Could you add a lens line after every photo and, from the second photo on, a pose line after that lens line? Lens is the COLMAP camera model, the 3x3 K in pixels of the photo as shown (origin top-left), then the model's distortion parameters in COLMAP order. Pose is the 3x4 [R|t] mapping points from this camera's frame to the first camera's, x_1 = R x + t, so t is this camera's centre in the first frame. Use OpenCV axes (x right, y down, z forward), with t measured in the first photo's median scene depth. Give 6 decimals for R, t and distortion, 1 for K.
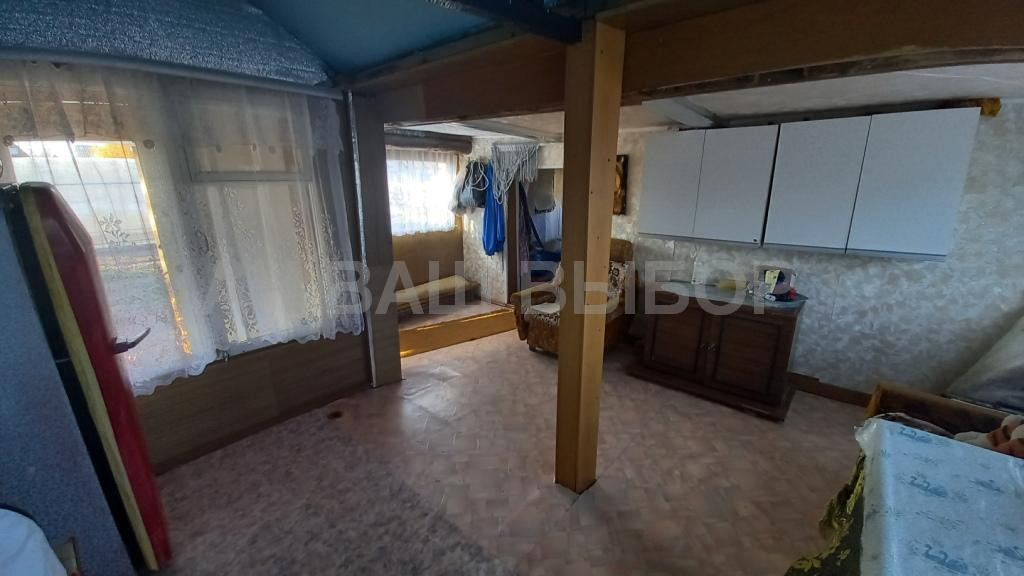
lens RADIAL K [[404.7, 0, 525.5], [0, 404.7, 293.5], [0, 0, 1]] dist [-0.011912, -0.000191]
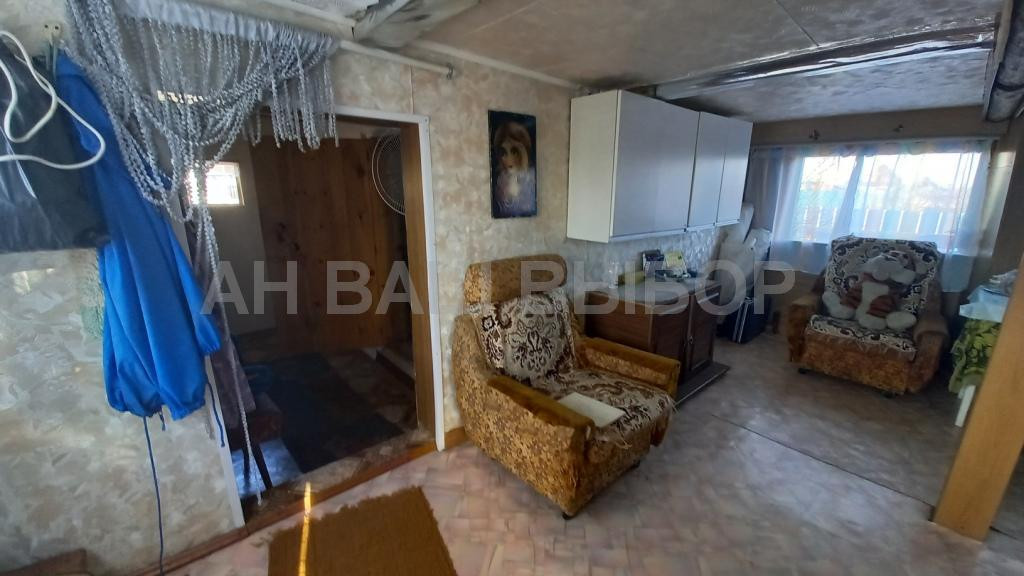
lens RADIAL K [[404.7, 0, 525.5], [0, 404.7, 293.5], [0, 0, 1]] dist [-0.011912, -0.000191]
pose [[0.136471, -0.253952, 0.957540, -0.621618], [0.257337, 0.942490, 0.213285, -0.359334], [-0.956636, 0.217303, 0.193974, 1.521746]]
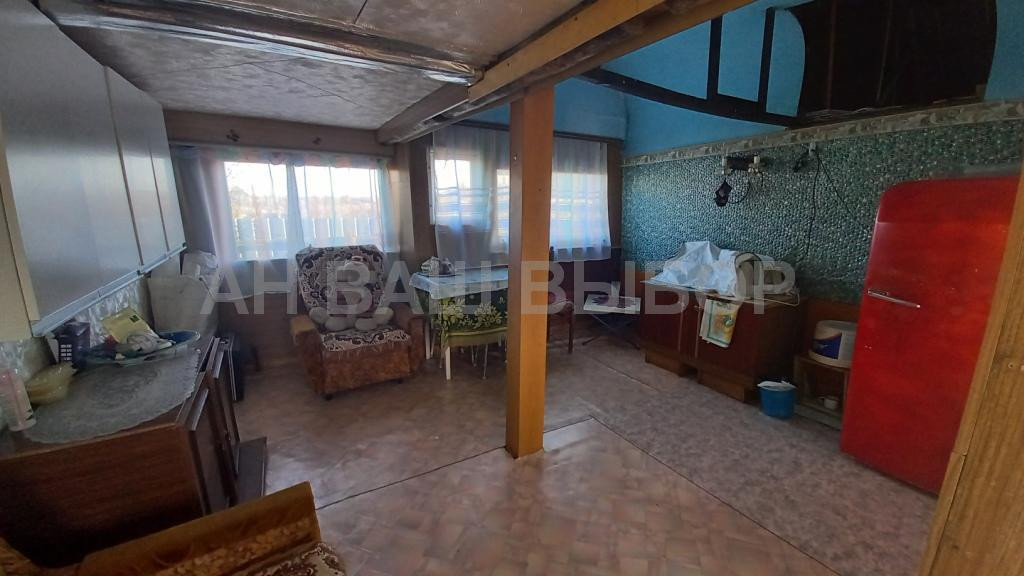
lens RADIAL K [[404.7, 0, 525.5], [0, 404.7, 293.5], [0, 0, 1]] dist [-0.011912, -0.000191]
pose [[-0.948741, -0.081570, 0.305346, -0.176216], [0.072611, 0.884024, 0.461767, -0.400072], [-0.307600, 0.460269, -0.832787, 1.658207]]
